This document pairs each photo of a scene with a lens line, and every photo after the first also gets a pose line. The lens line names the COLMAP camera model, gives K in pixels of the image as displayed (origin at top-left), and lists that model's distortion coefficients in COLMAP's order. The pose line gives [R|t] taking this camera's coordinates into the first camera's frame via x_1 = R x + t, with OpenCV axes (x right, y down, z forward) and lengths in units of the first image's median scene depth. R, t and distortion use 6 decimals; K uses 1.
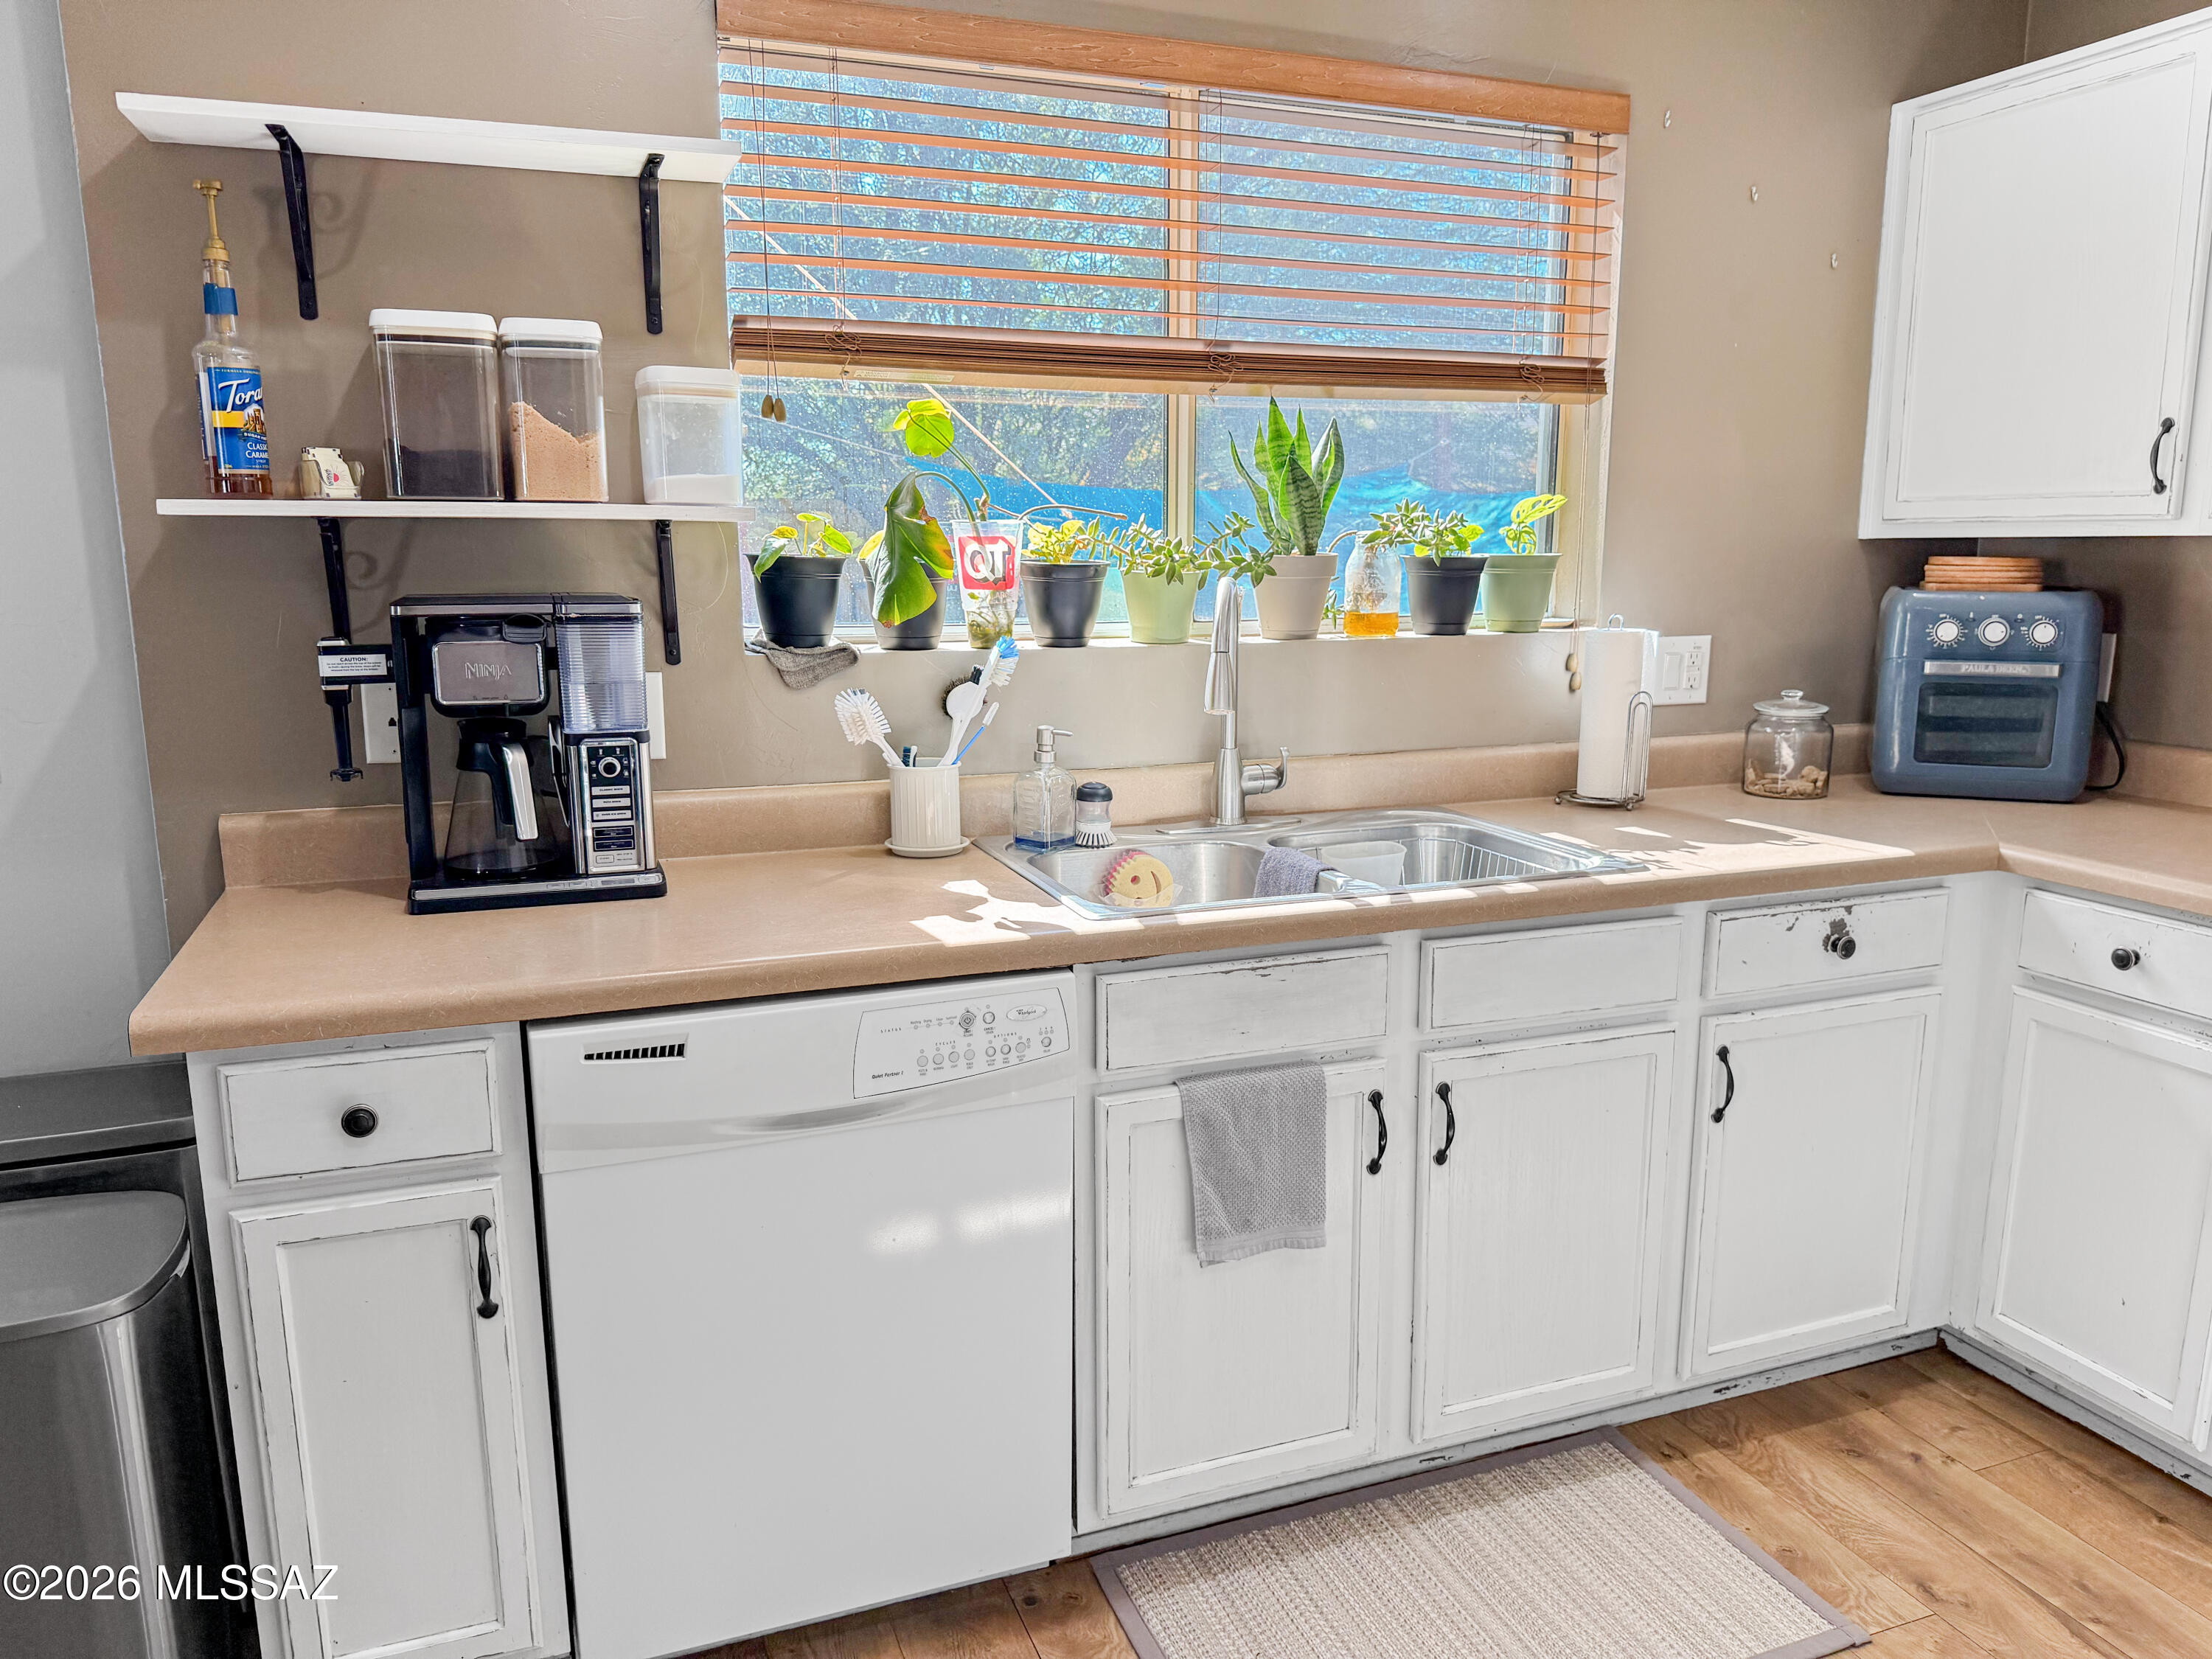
lens RADIAL K [[1517.3, 0, 1152.9], [0, 1517.3, 938.0], [0, 0, 1]] dist [0.066747, -0.087556]
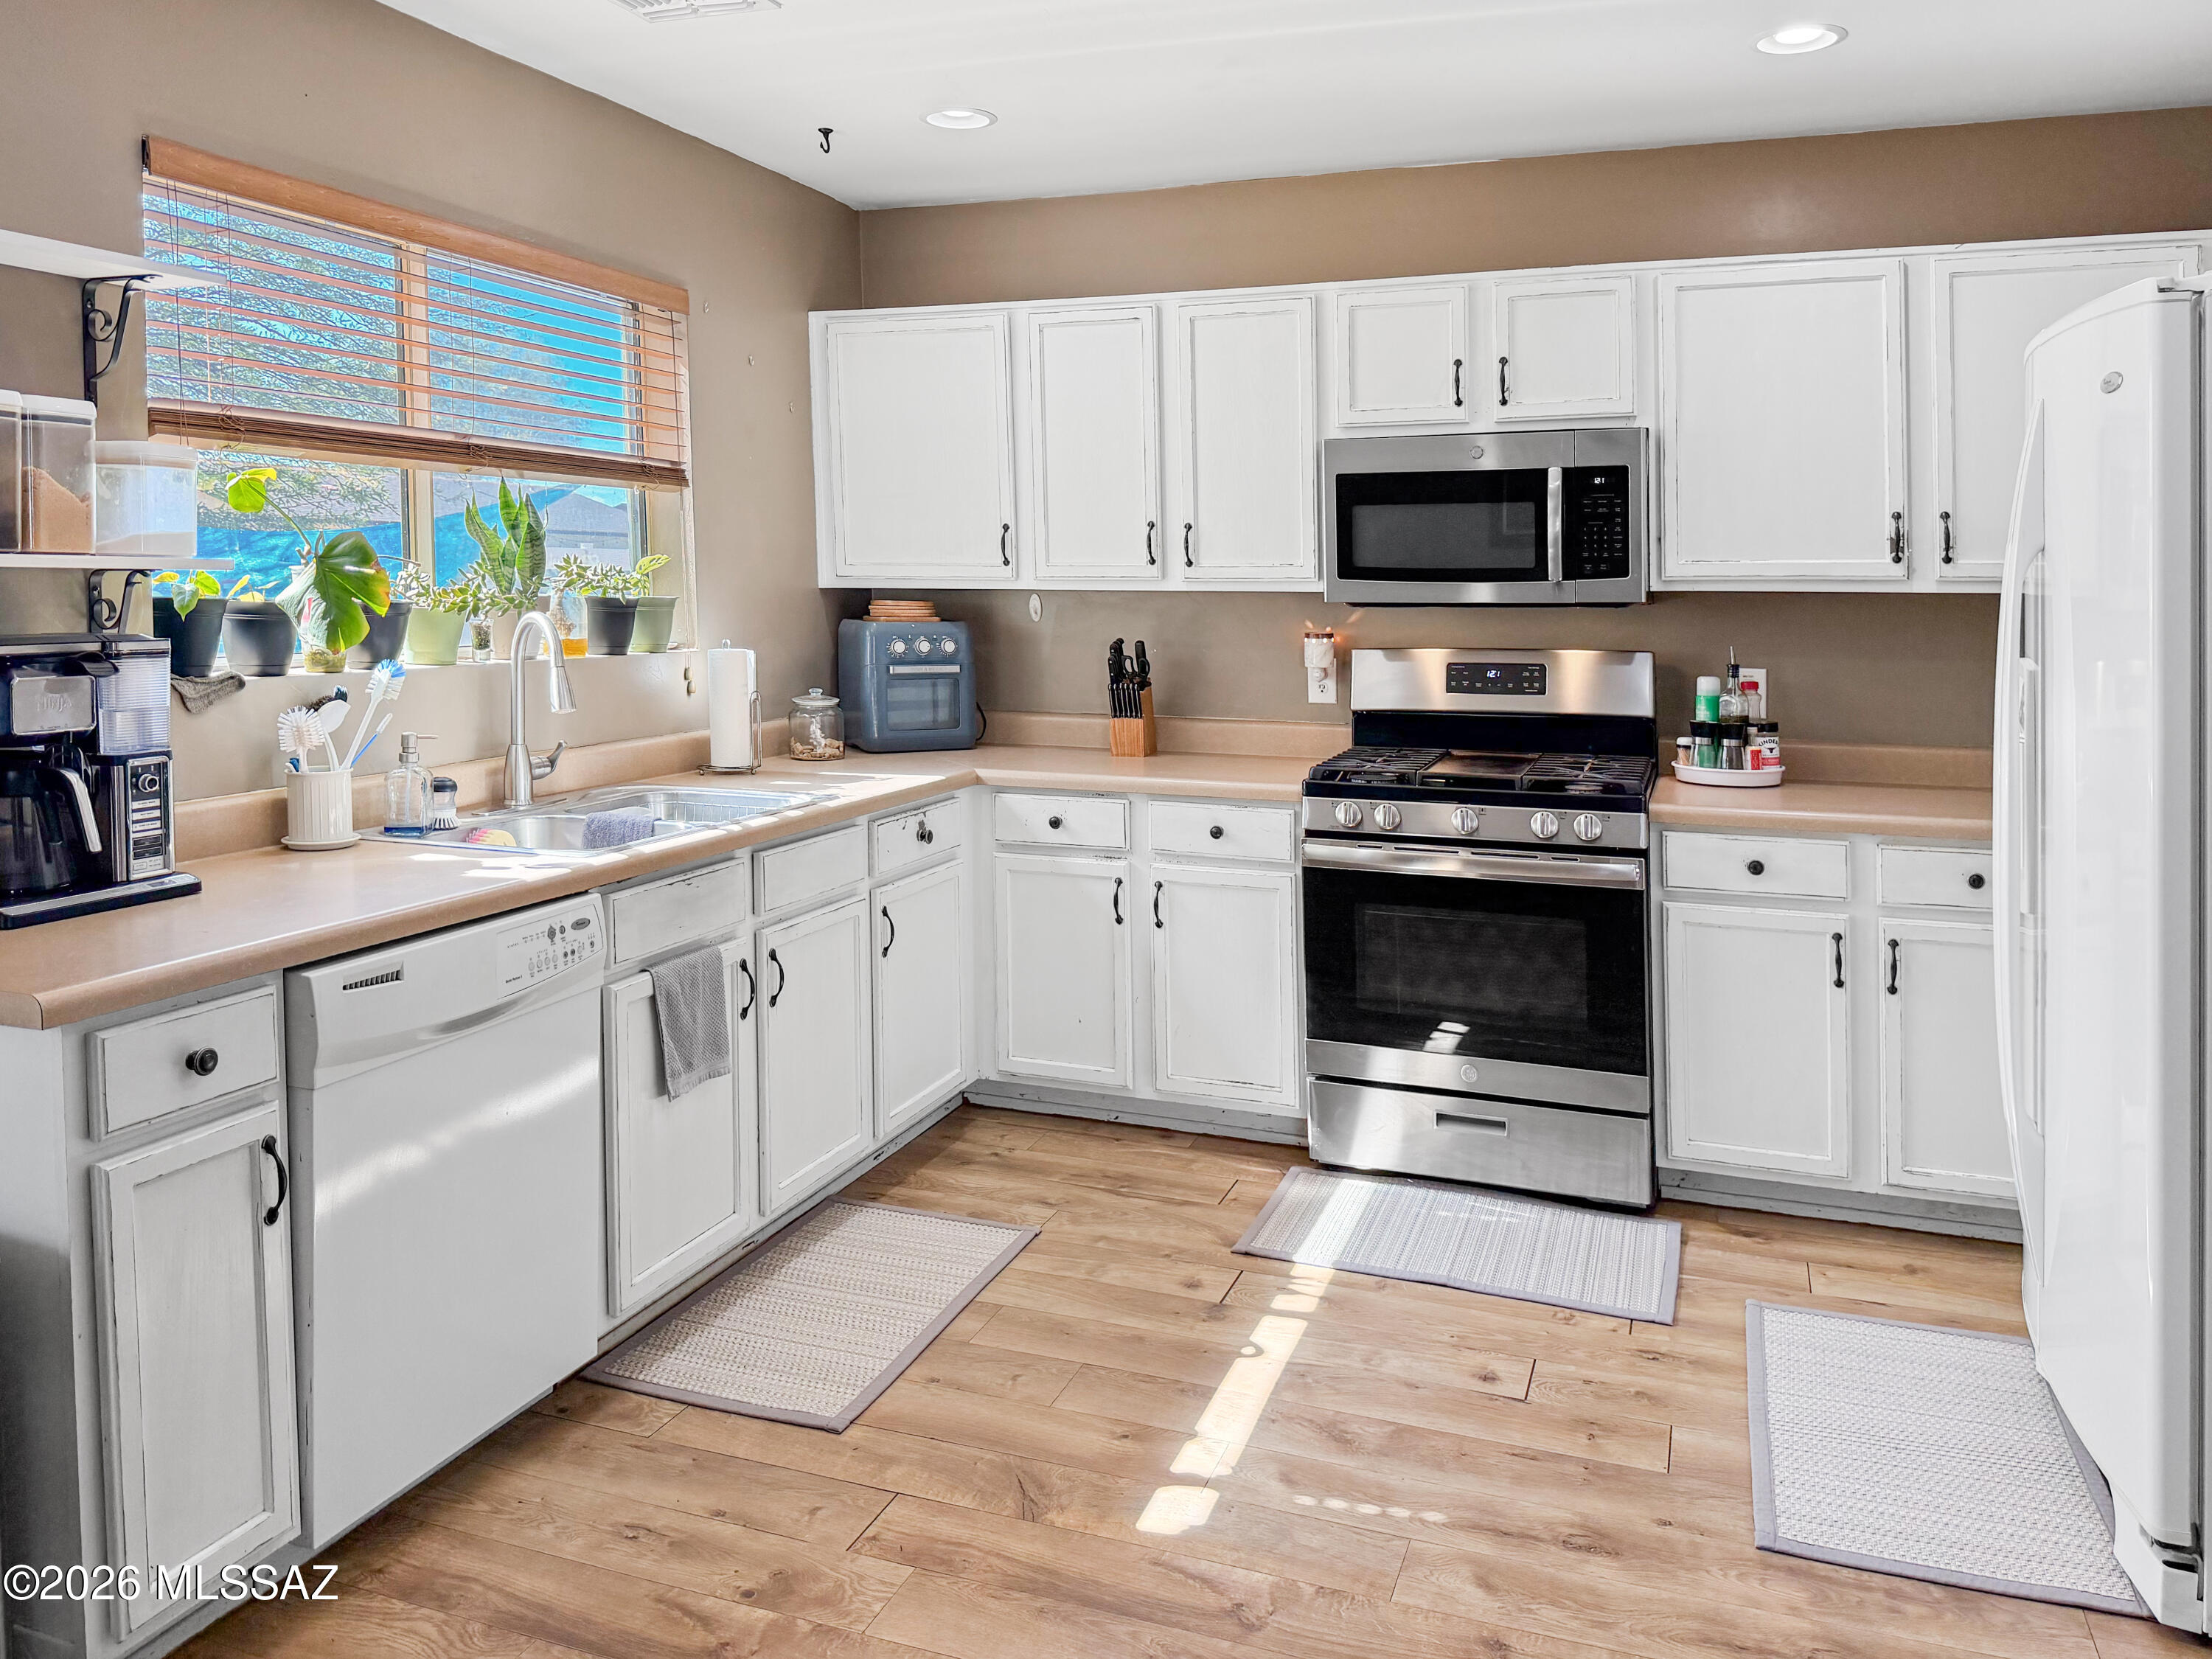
lens RADIAL K [[1540.2, 0, 1150.3], [0, 1540.2, 834.4], [0, 0, 1]] dist [0.074810, -0.092896]
pose [[0.653183, -0.116273, 0.748219, -0.611150], [0.184534, 0.982791, -0.008370, 0.059680], [-0.734370, 0.143539, 0.663399, -0.252323]]
